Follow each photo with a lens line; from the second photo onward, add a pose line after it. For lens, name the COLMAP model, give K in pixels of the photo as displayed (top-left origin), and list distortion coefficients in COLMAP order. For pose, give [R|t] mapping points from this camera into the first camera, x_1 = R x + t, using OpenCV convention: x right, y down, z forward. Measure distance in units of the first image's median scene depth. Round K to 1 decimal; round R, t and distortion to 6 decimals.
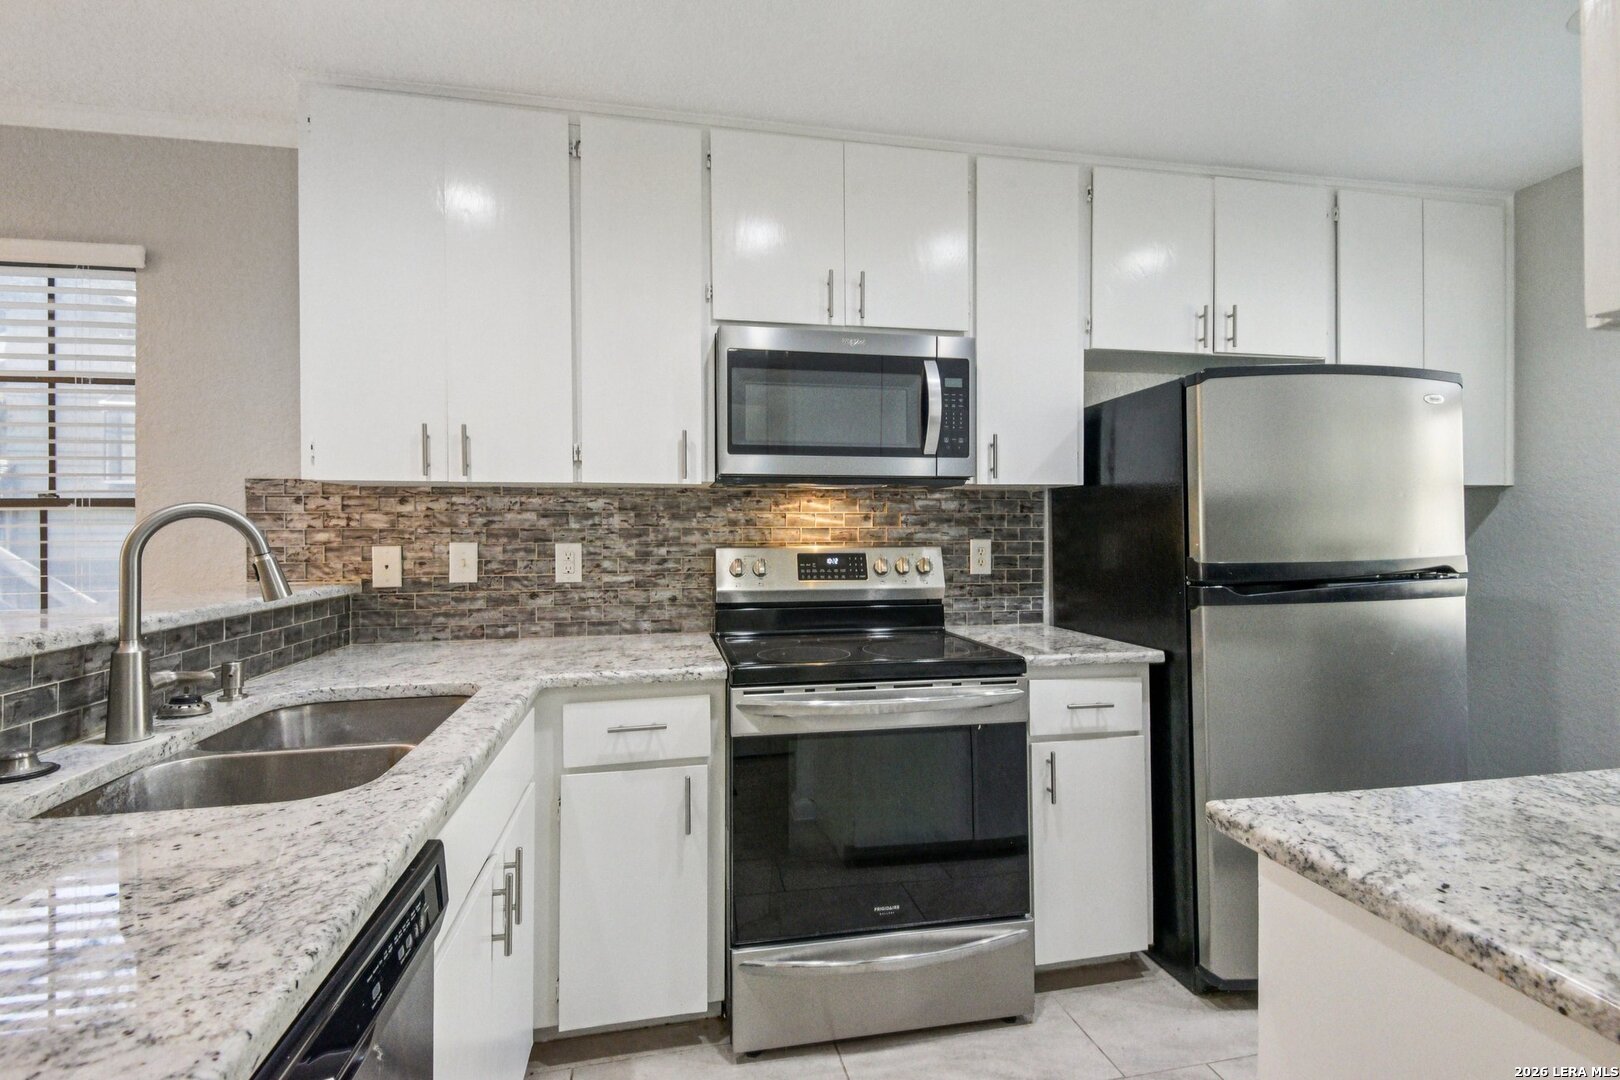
lens RADIAL K [[748.9, 0, 810.0], [0, 748.9, 540.0], [0, 0, 1]] dist [0.003278, 0.000036]
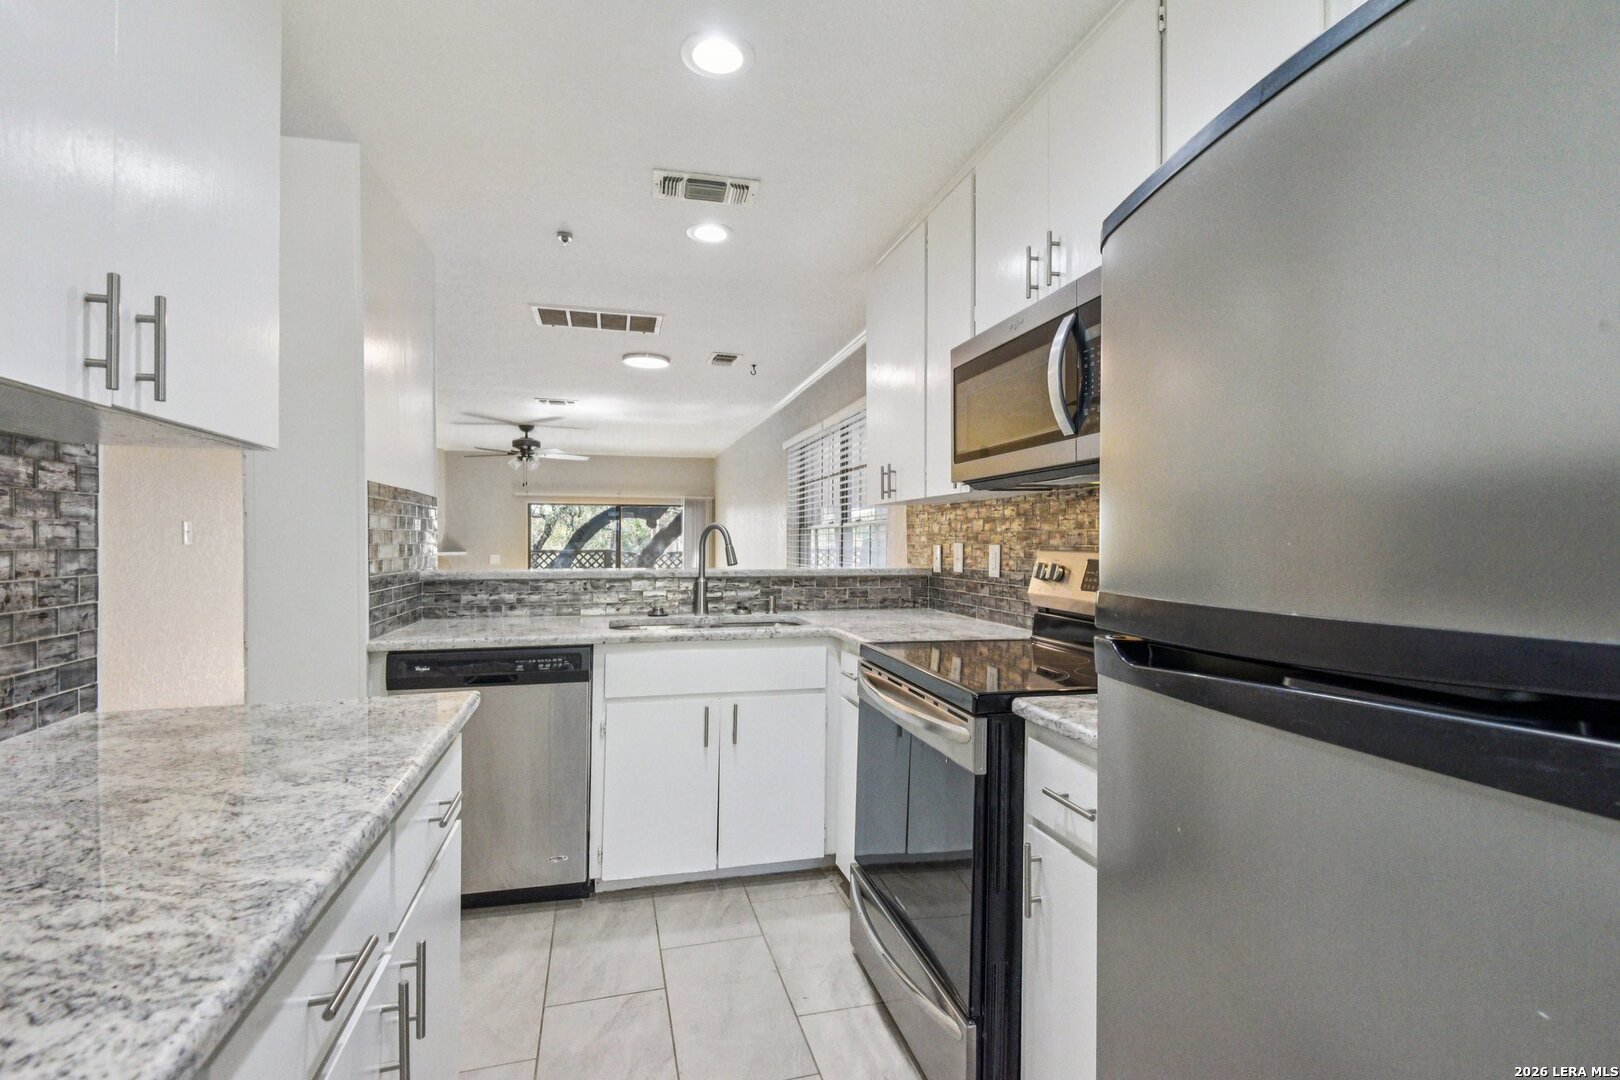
lens RADIAL K [[748.9, 0, 810.0], [0, 748.9, 540.0], [0, 0, 1]] dist [0.003278, 0.000036]
pose [[0.054163, 0.005307, -0.998518, 0.889129], [-0.009475, 0.999944, 0.004801, -0.005954], [0.998487, 0.009201, 0.054210, 0.654940]]
